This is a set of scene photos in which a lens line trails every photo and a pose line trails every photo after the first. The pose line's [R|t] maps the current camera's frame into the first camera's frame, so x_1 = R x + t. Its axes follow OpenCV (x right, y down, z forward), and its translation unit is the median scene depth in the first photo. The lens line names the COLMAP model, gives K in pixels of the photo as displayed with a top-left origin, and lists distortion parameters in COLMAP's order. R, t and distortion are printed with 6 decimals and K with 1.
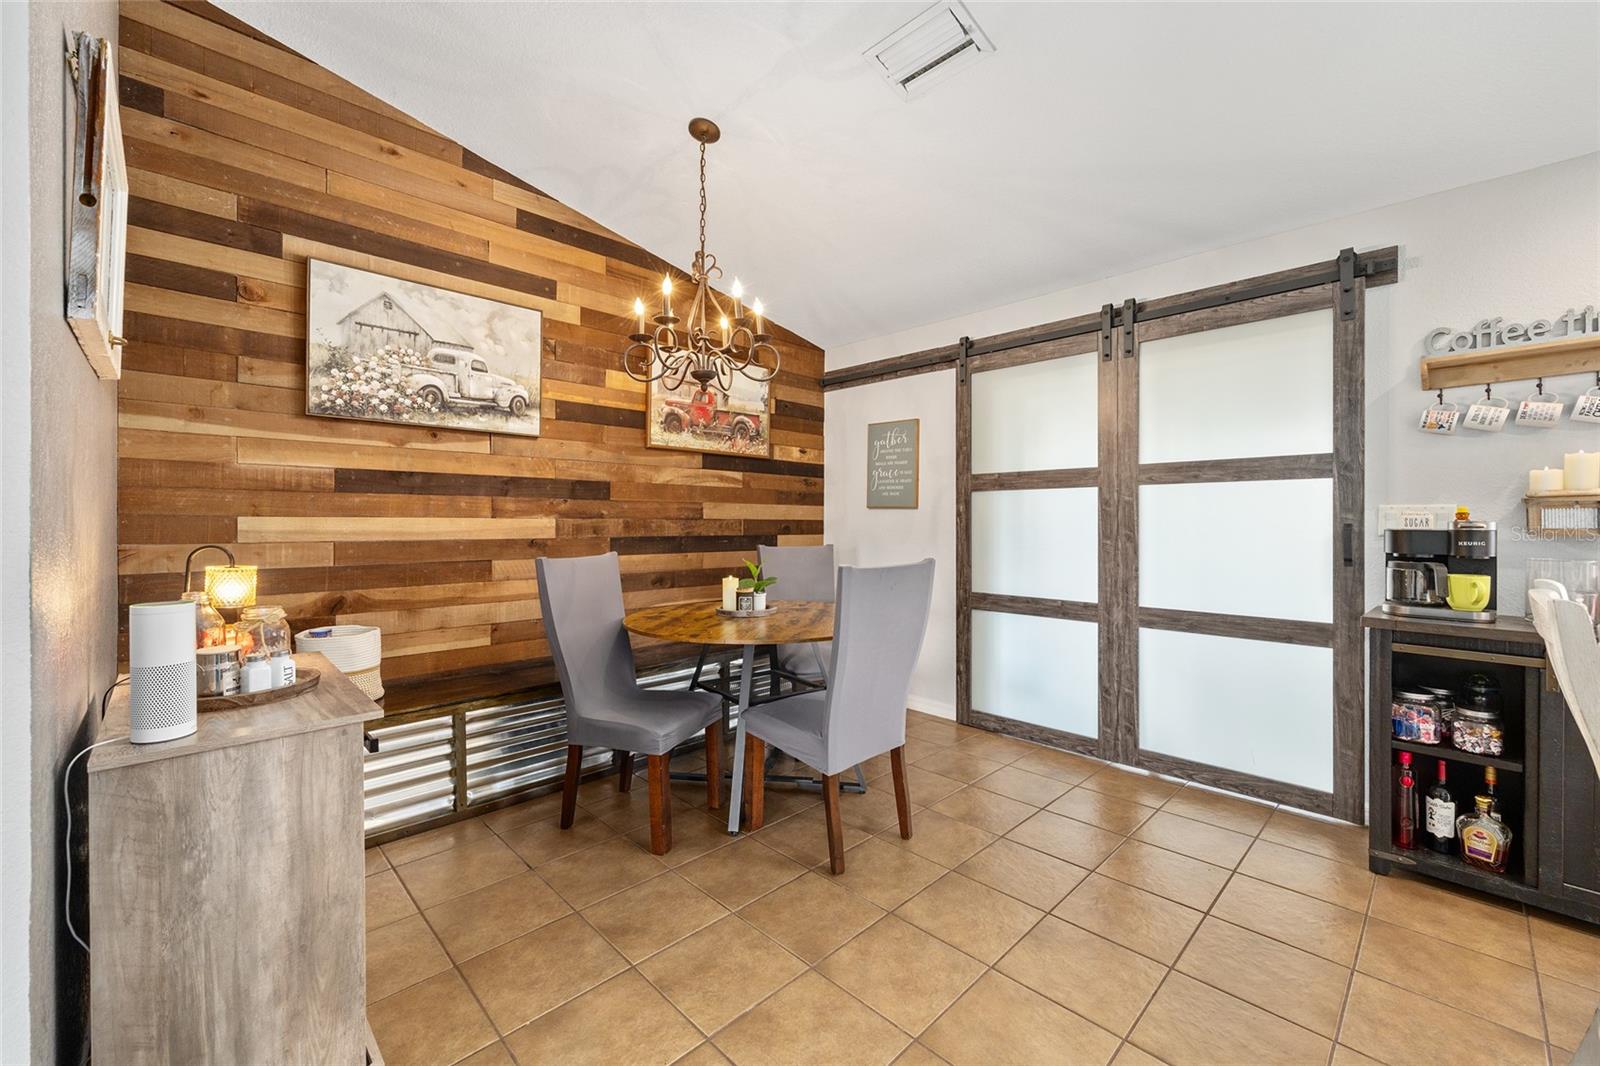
lens RADIAL K [[646.6, 0, 800.0], [0, 646.6, 519.7], [0, 0, 1]] dist [0.000481, 0.000901]
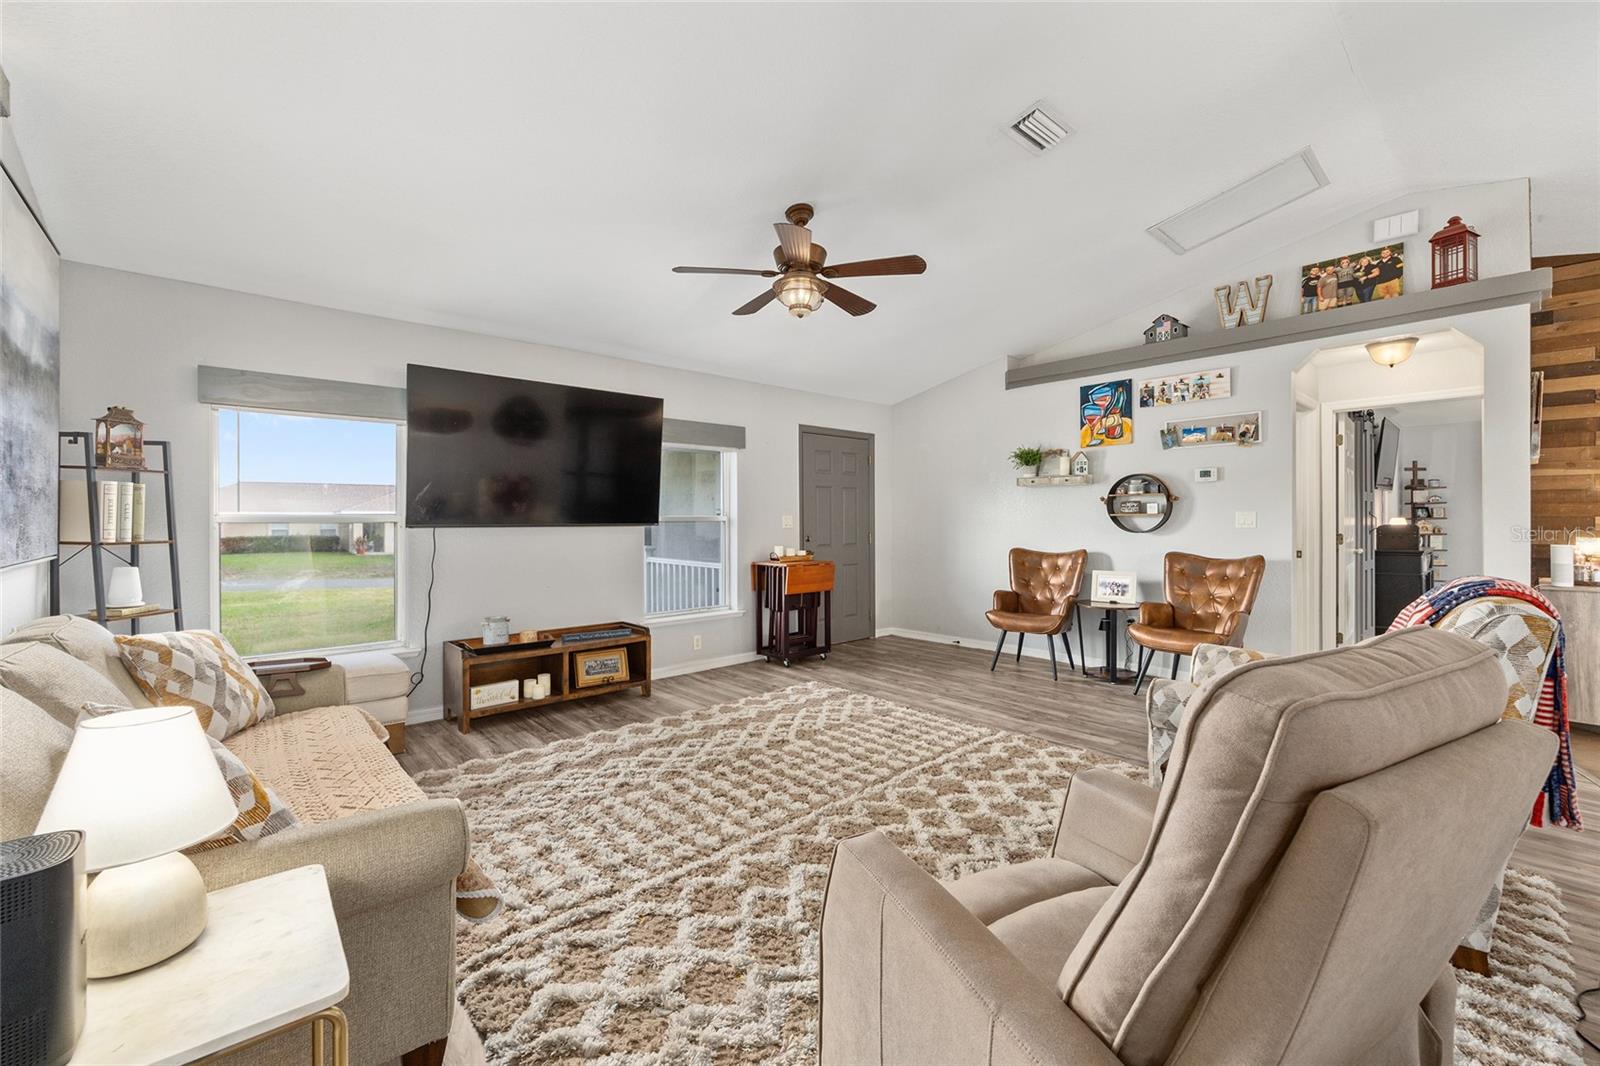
lens RADIAL K [[646.6, 0, 804.0], [0, 646.6, 524.8], [0, 0, 1]] dist [0.000481, 0.000901]
pose [[-0.040505, 0.008601, -0.999142, 0.957510], [0.004976, 0.999952, 0.008406, -0.006298], [0.999167, -0.004632, -0.040546, -1.056460]]
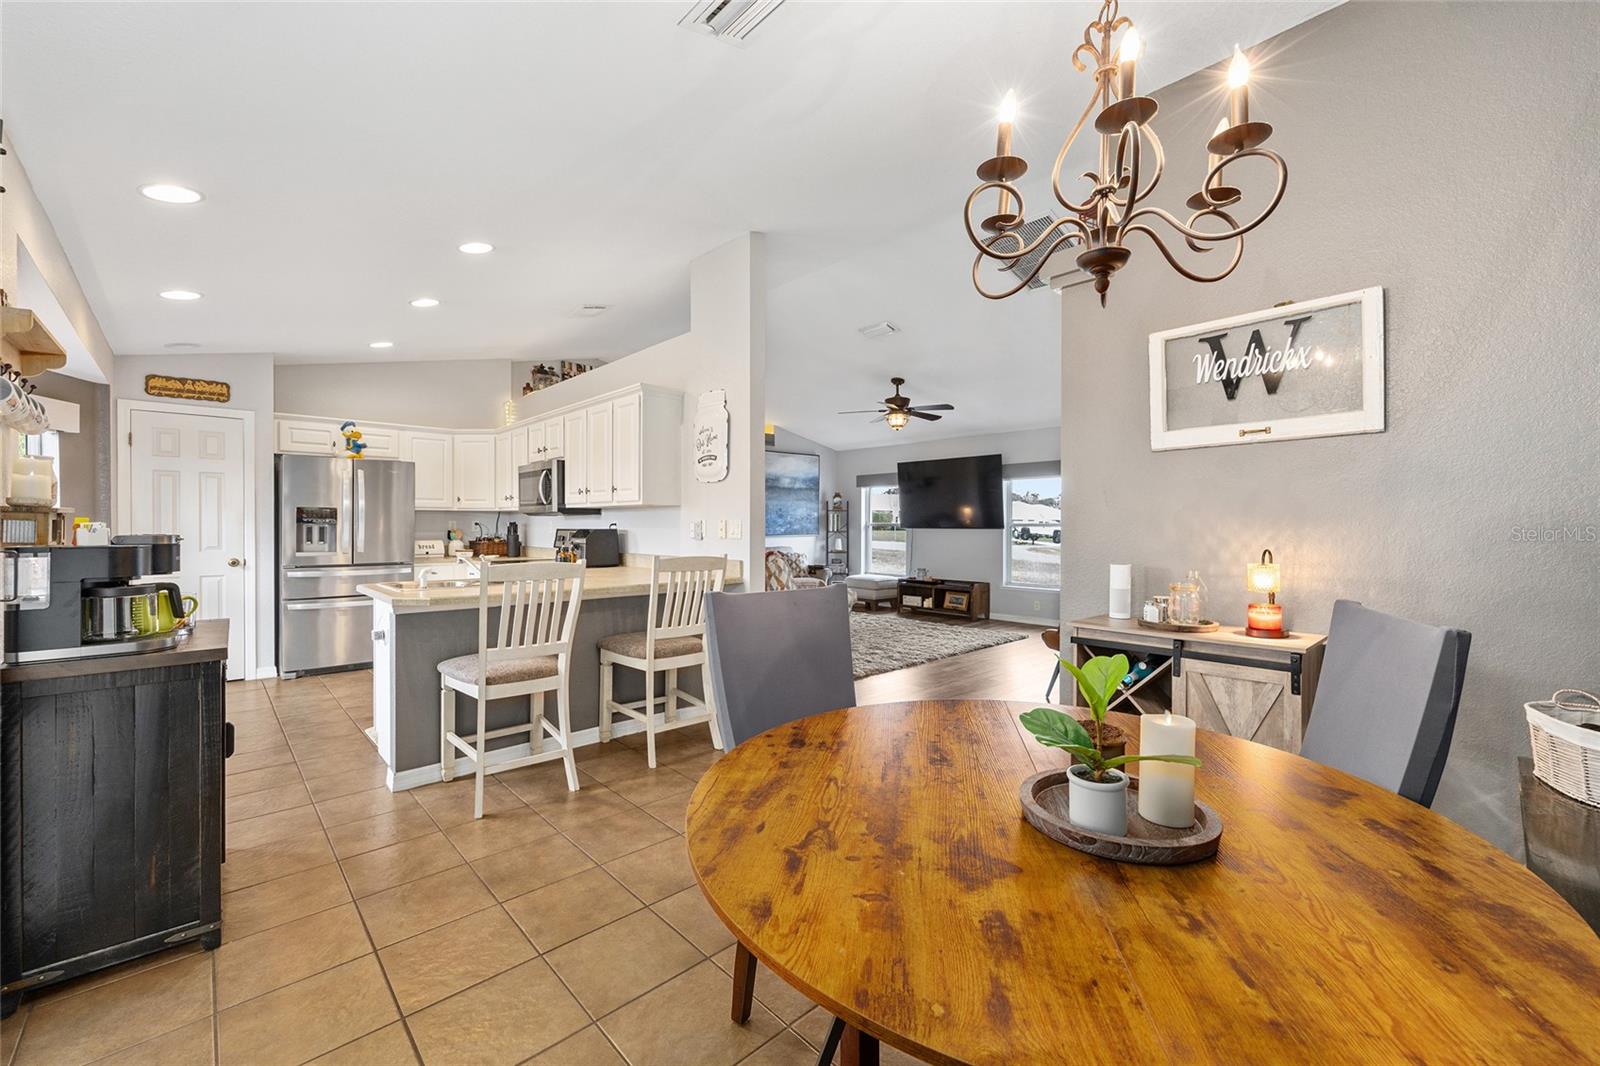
lens RADIAL K [[646.6, 0, 802.5], [0, 646.6, 532.7], [0, 0, 1]] dist [0.000481, 0.000901]
pose [[-0.999665, 0.000739, 0.025882, 0.072264], [0.000983, 0.999955, 0.009418, -0.002101], [-0.025874, 0.009440, -0.999621, 1.404709]]
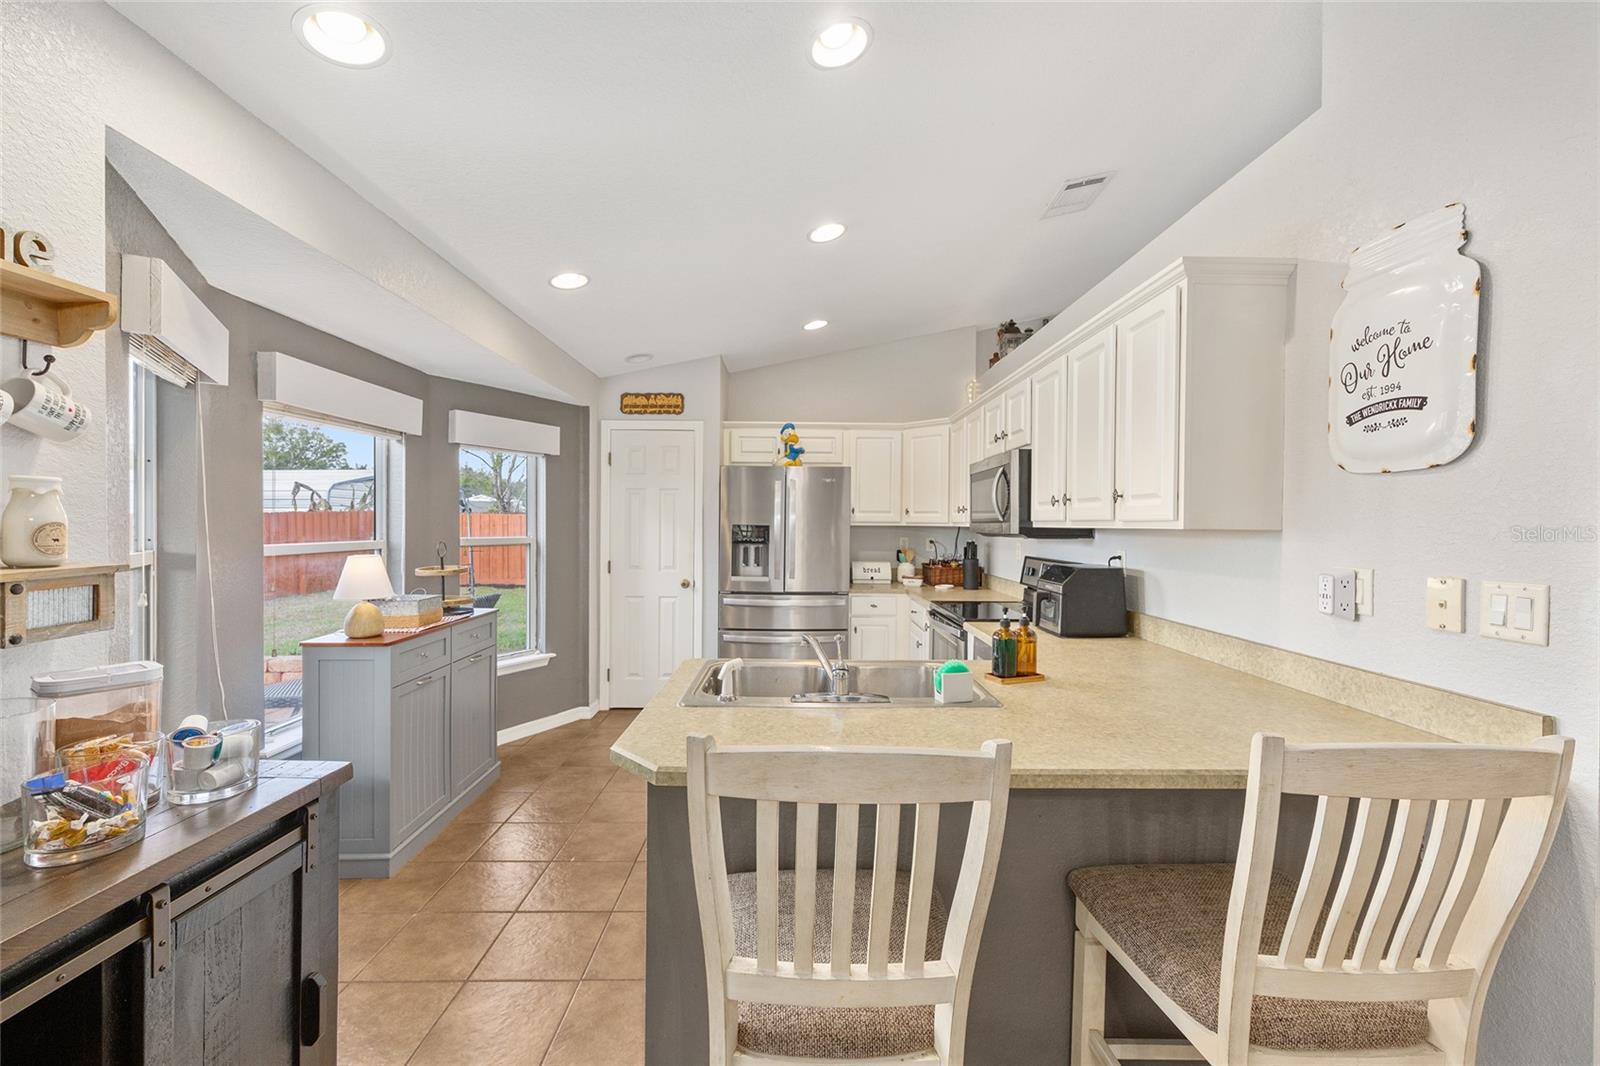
lens RADIAL K [[646.6, 0, 803.6], [0, 646.6, 528.3], [0, 0, 1]] dist [0.000481, 0.000901]
pose [[-0.722303, -0.006608, 0.691545, 0.303792], [-0.006886, 0.999974, 0.002363, -0.053907], [-0.691542, -0.003055, -0.722329, 0.671304]]
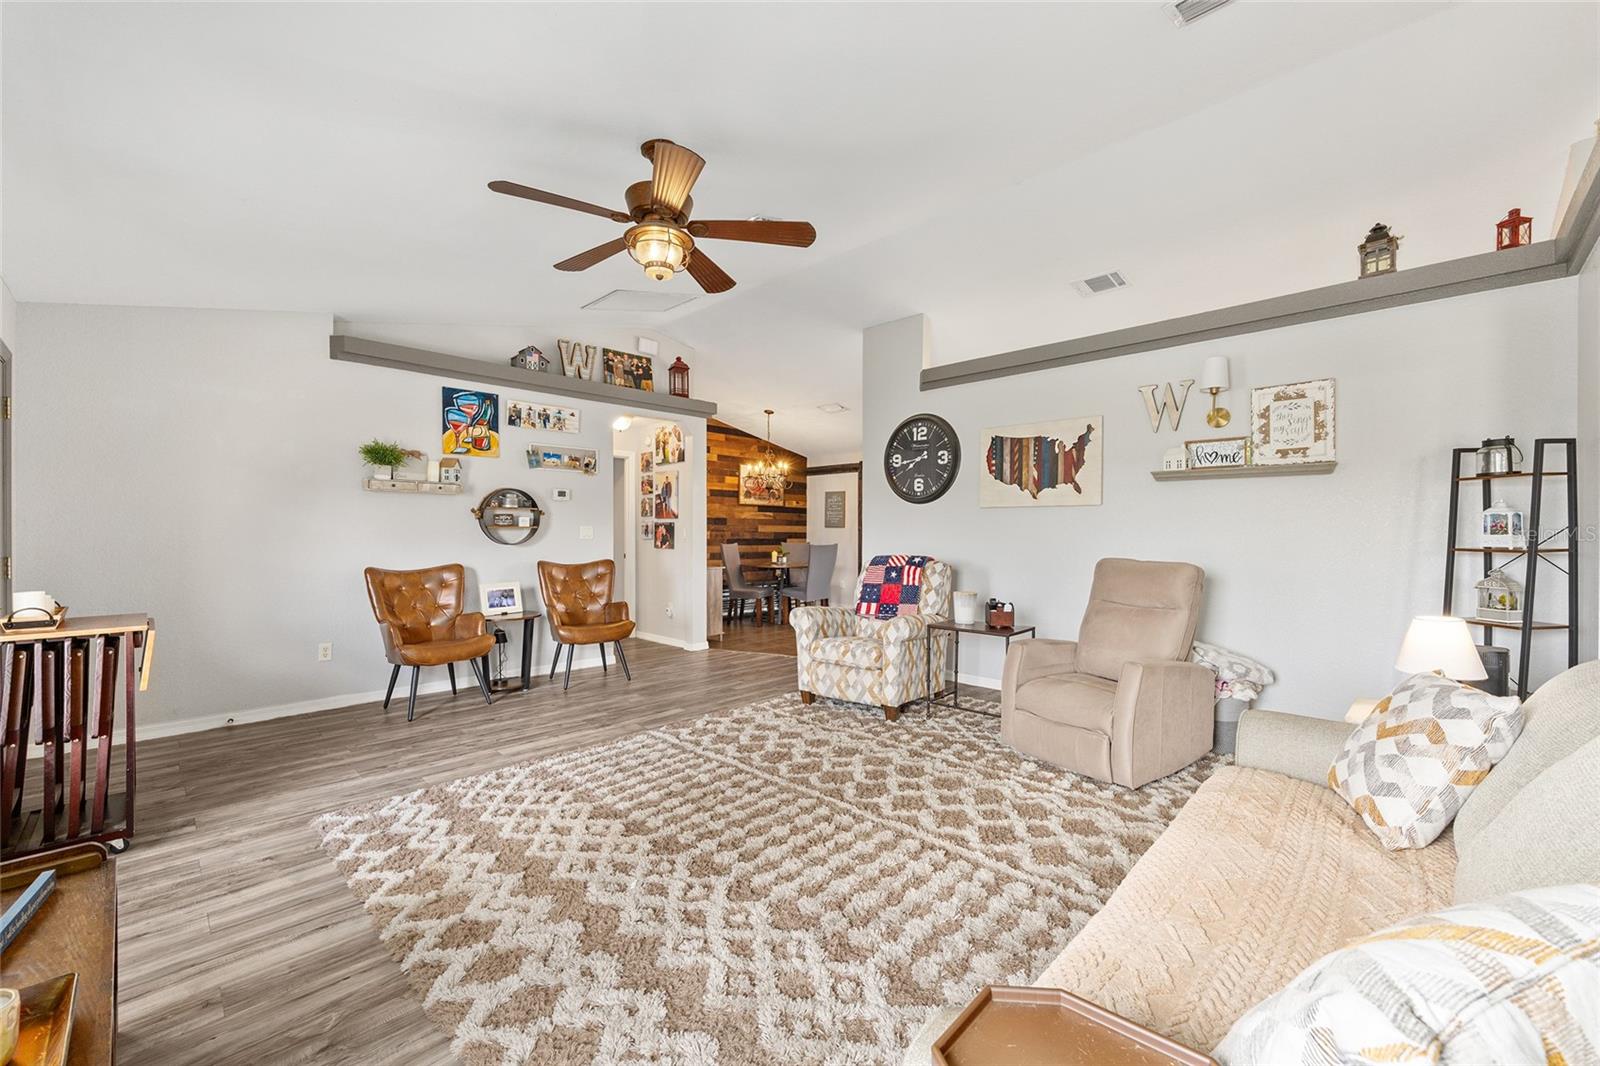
lens RADIAL K [[646.6, 0, 807.0], [0, 646.6, 531.6], [0, 0, 1]] dist [0.000481, 0.000901]
pose [[0.999662, 0.001977, 0.025941, -0.034774], [-0.001990, 0.999998, 0.000448, -0.004862], [-0.025940, -0.000500, 0.999663, -2.072080]]
